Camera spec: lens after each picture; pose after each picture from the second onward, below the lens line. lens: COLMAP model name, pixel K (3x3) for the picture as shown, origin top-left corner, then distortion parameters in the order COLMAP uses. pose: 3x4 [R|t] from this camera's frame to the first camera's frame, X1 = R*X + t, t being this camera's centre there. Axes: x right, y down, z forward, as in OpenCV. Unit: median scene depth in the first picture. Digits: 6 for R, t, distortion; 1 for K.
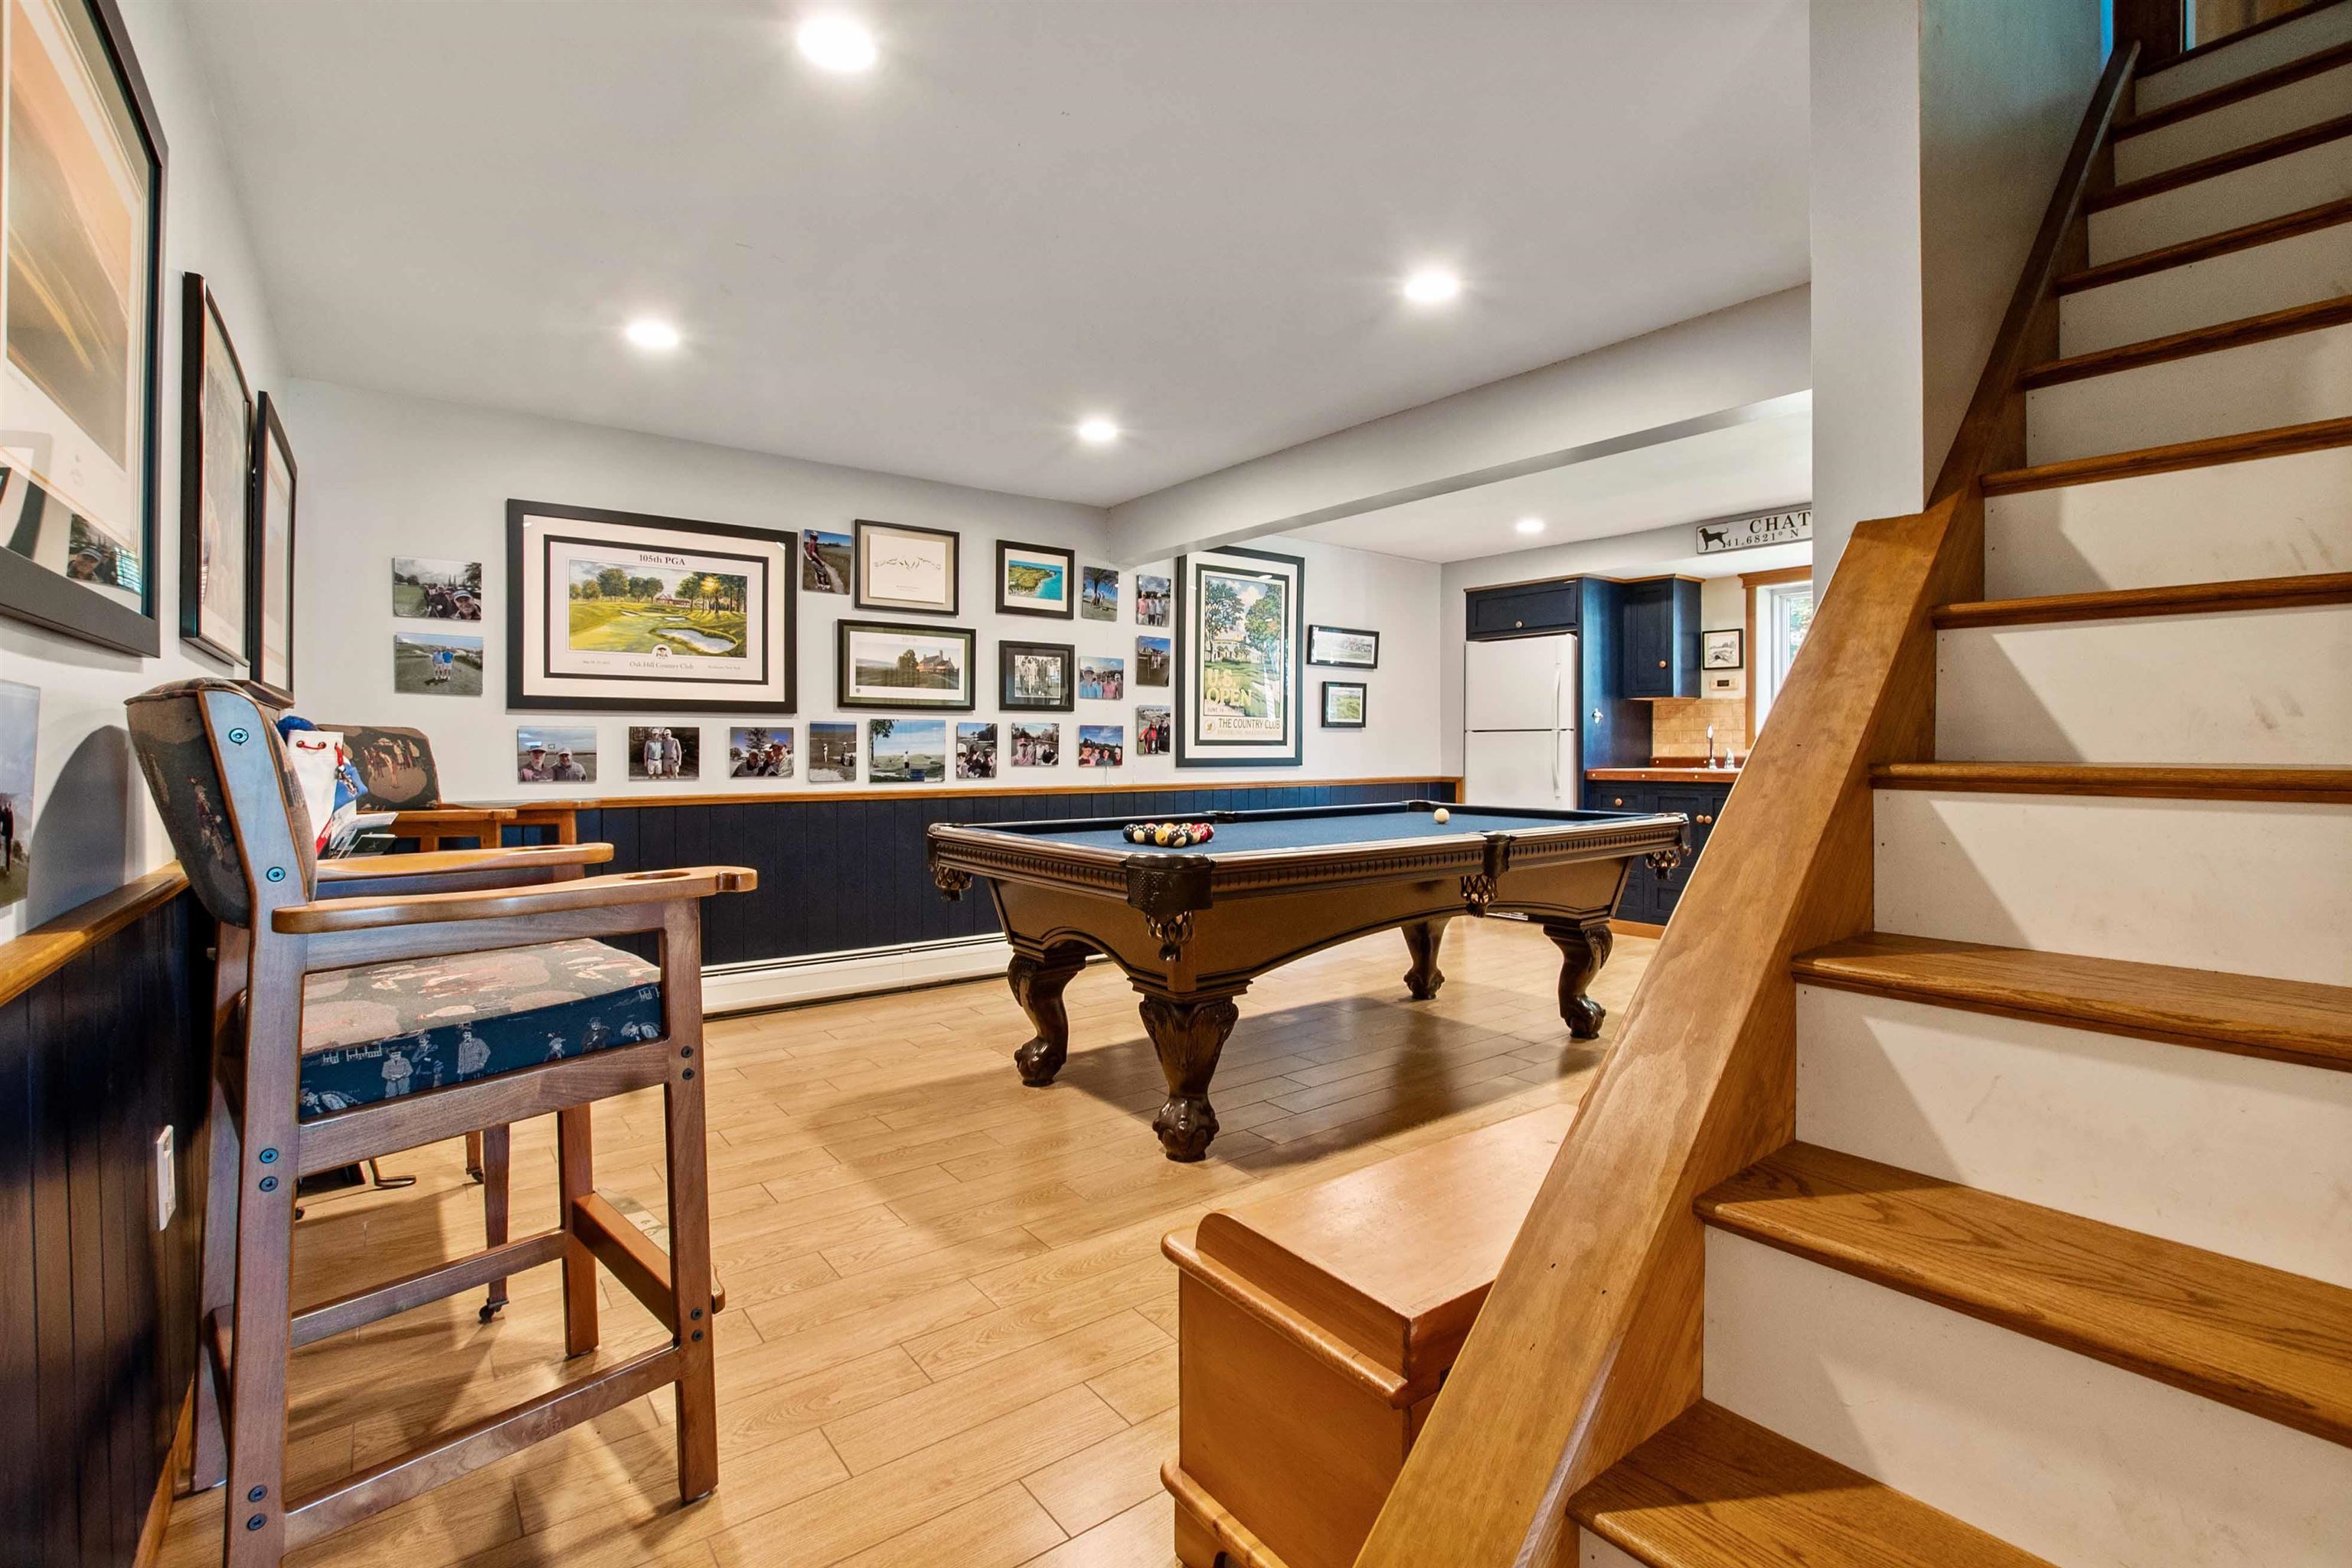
lens RADIAL K [[1052.8, 0, 1171.3], [0, 1052.8, 764.1], [0, 0, 1]] dist [-0.016168, 0.005440]
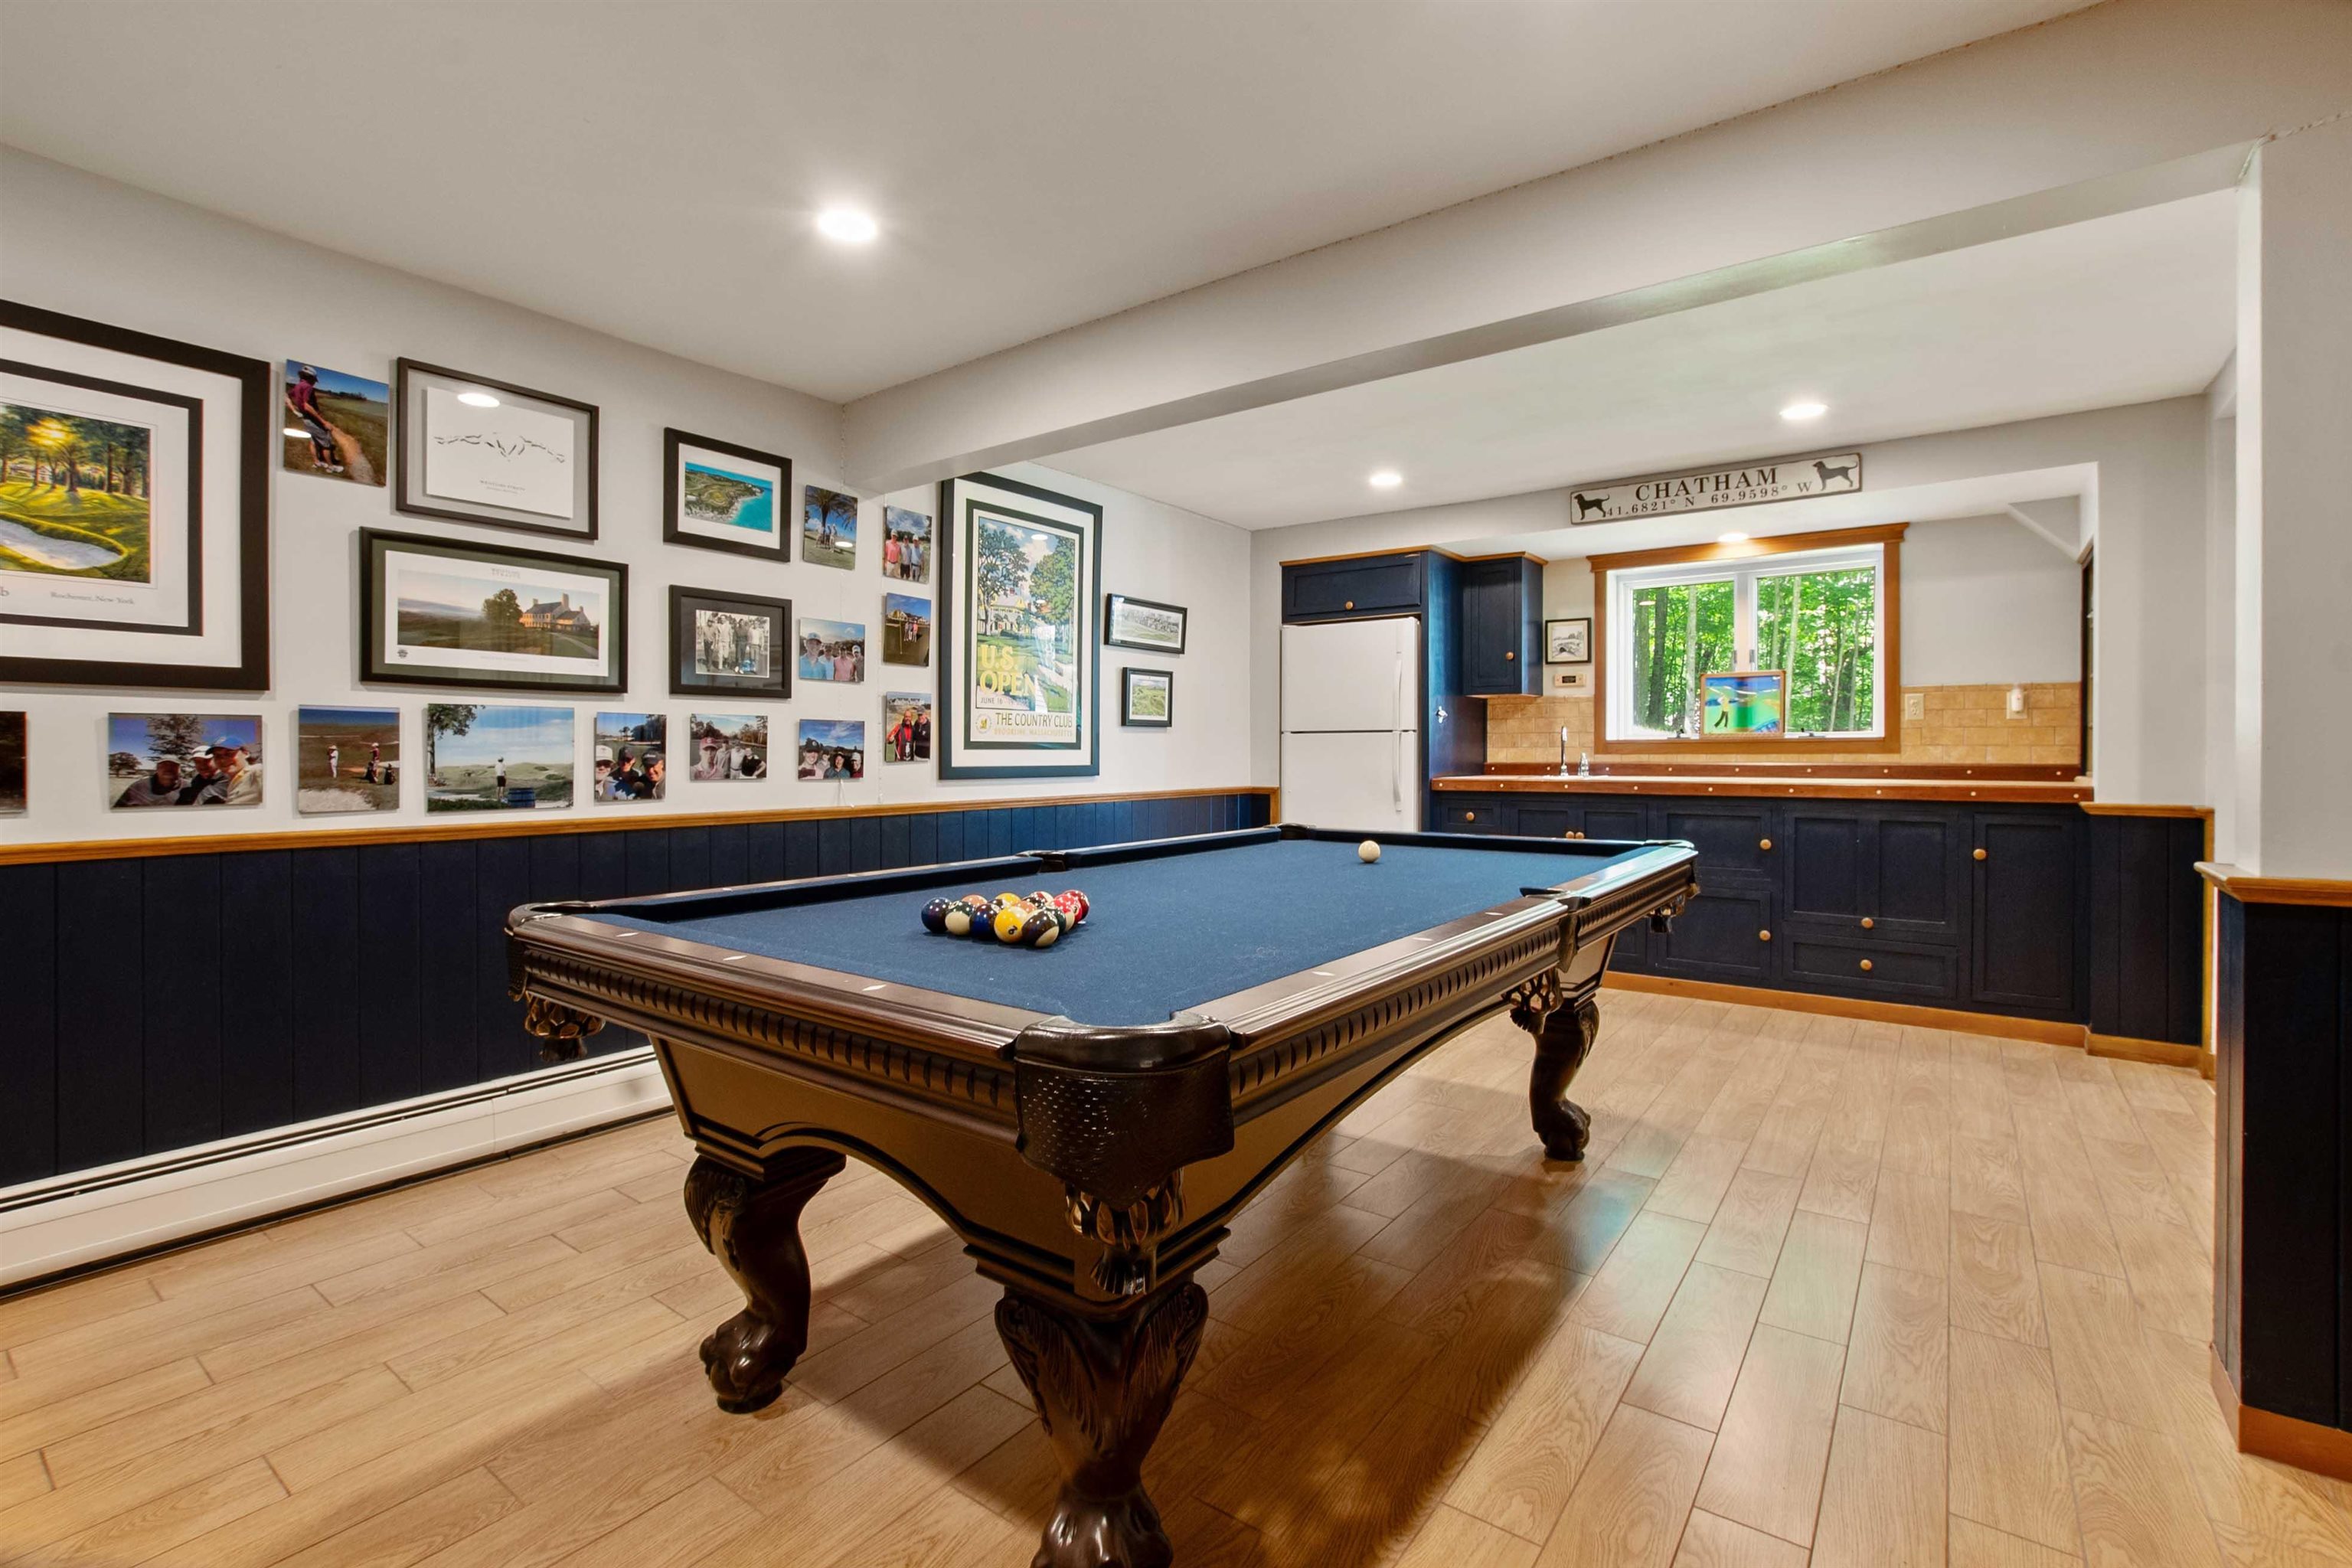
lens RADIAL K [[1052.8, 0, 1179.9], [0, 1052.8, 763.5], [0, 0, 1]] dist [-0.016168, 0.005440]
pose [[0.959070, -0.002595, 0.283157, -0.047334], [0.004014, 0.999982, -0.004430, -0.004768], [-0.283141, 0.005385, 0.959063, 0.306973]]
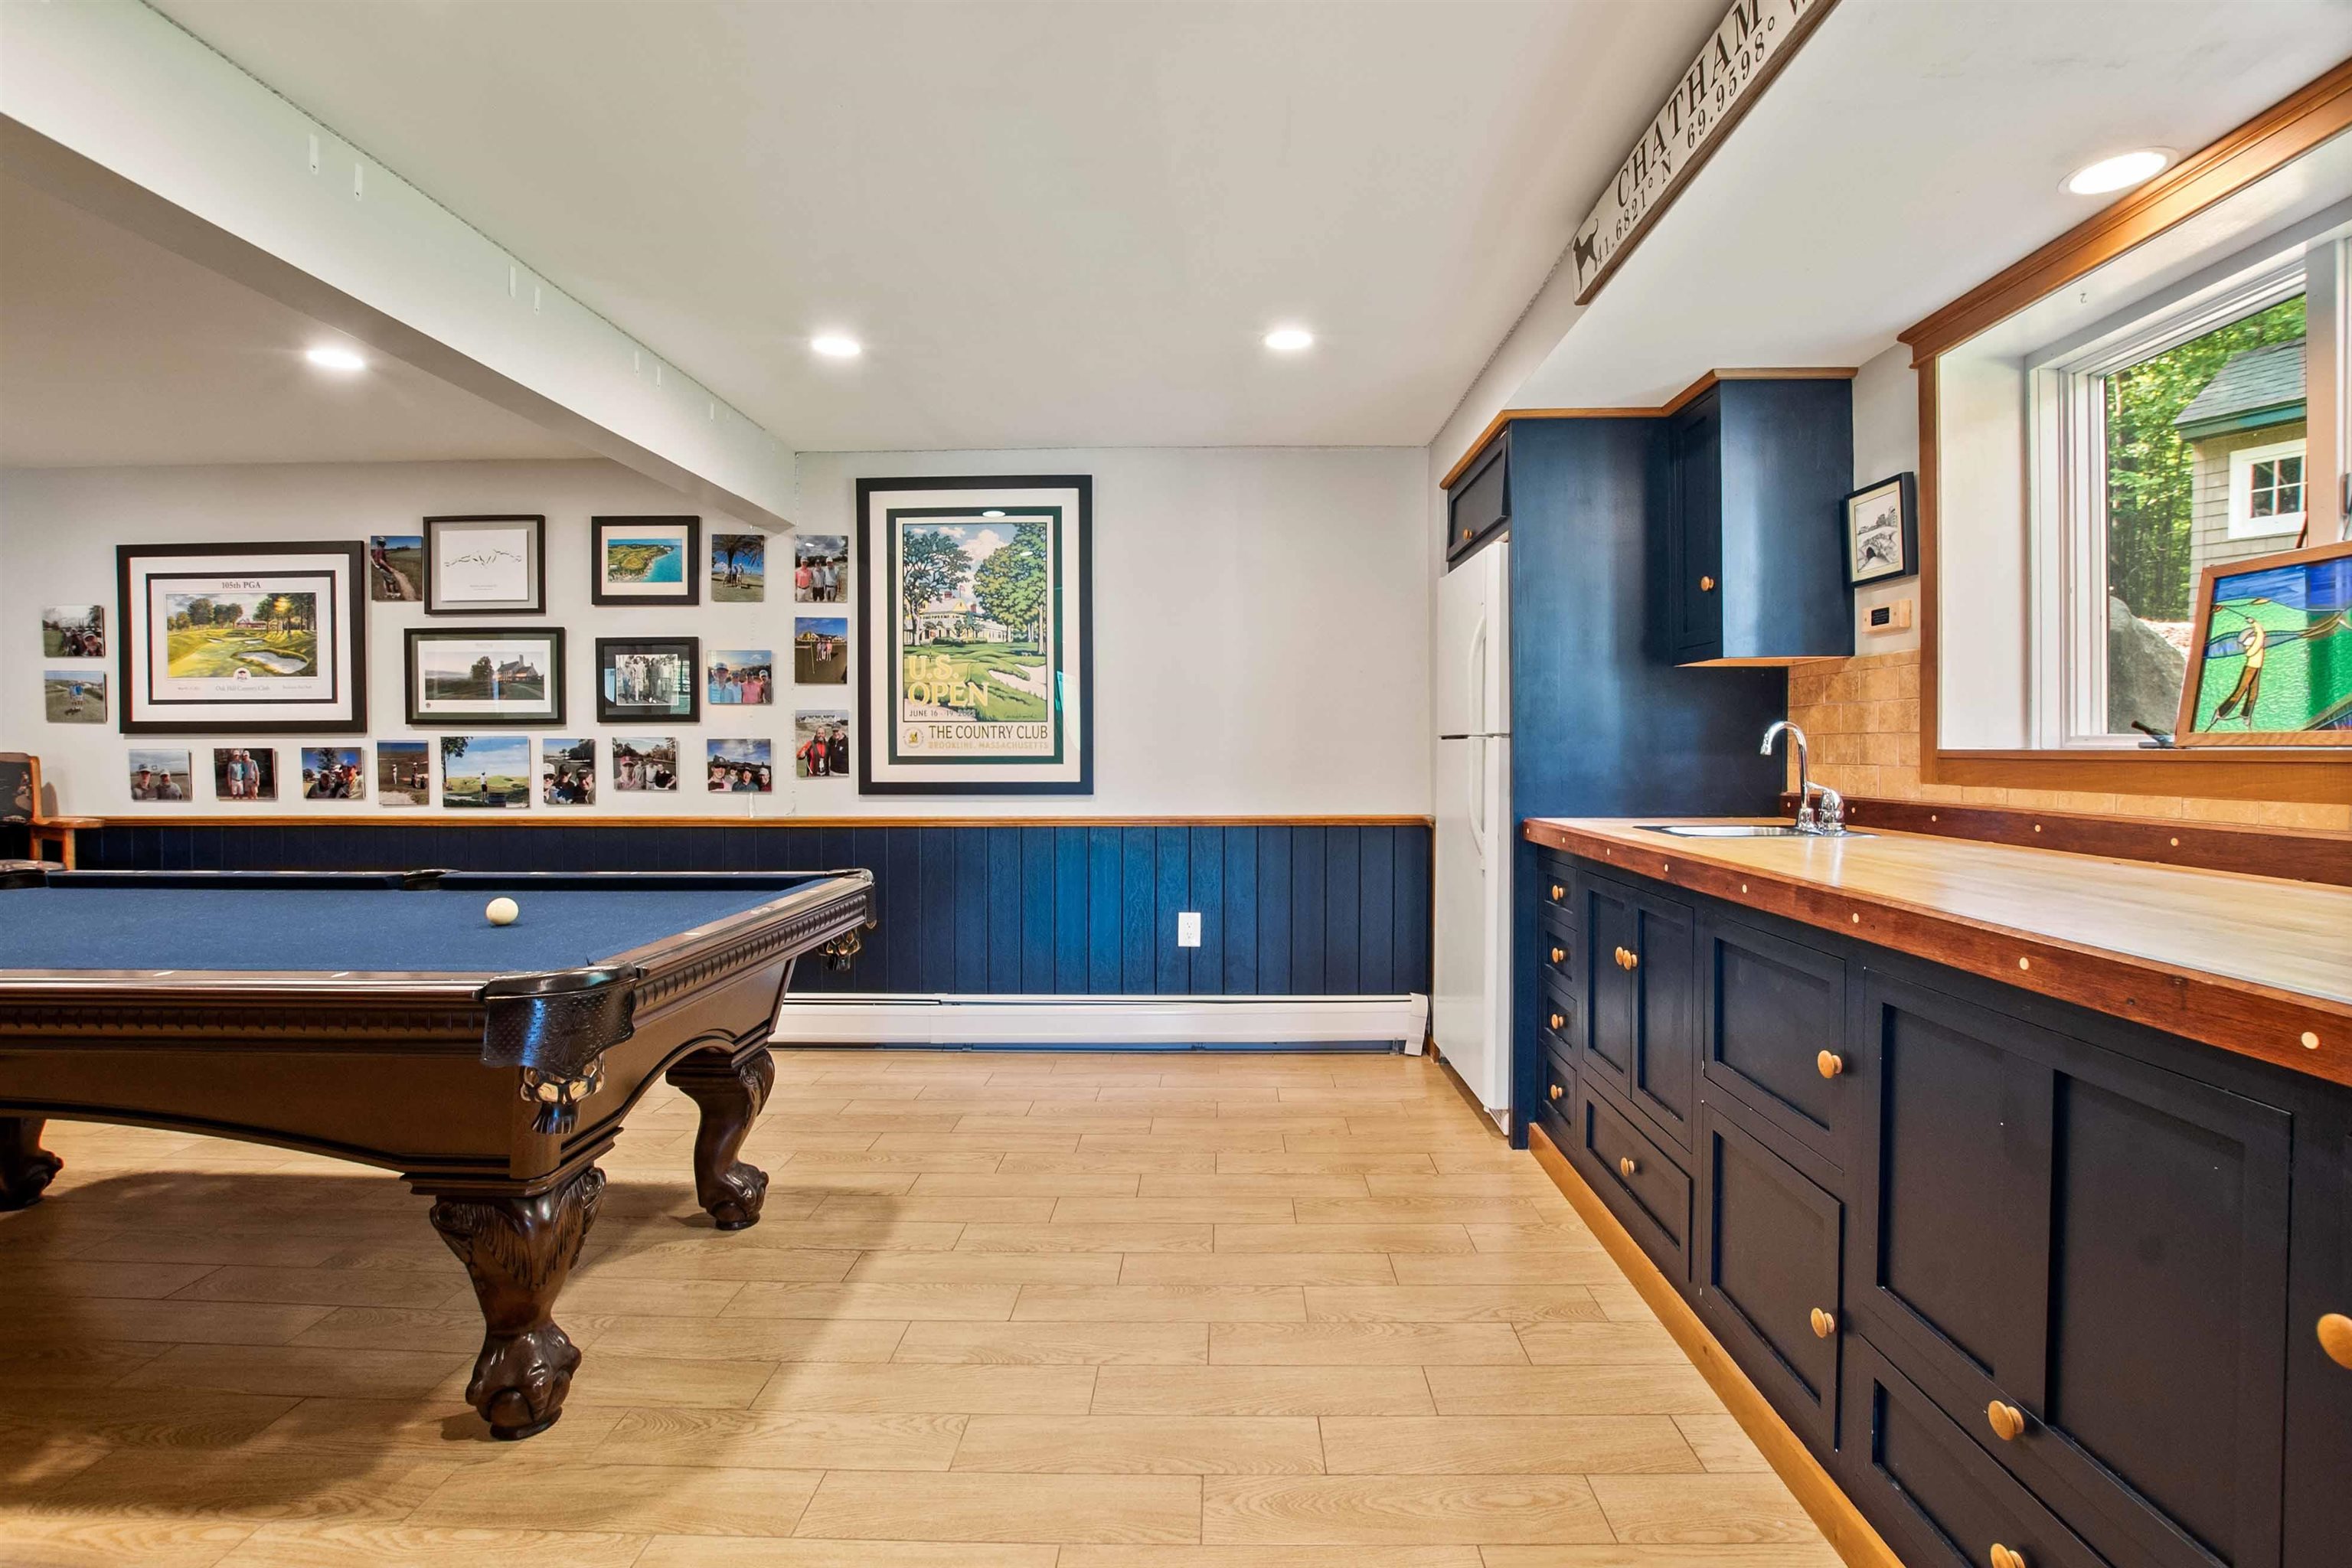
lens RADIAL K [[1052.8, 0, 1110.7], [0, 1052.8, 751.3], [0, 0, 1]] dist [-0.016168, 0.005440]
pose [[0.772909, 0.001418, -0.634515, 0.689584], [-0.006462, 0.999963, -0.005636, -0.027430], [0.634484, 0.008457, 0.772890, 0.636044]]
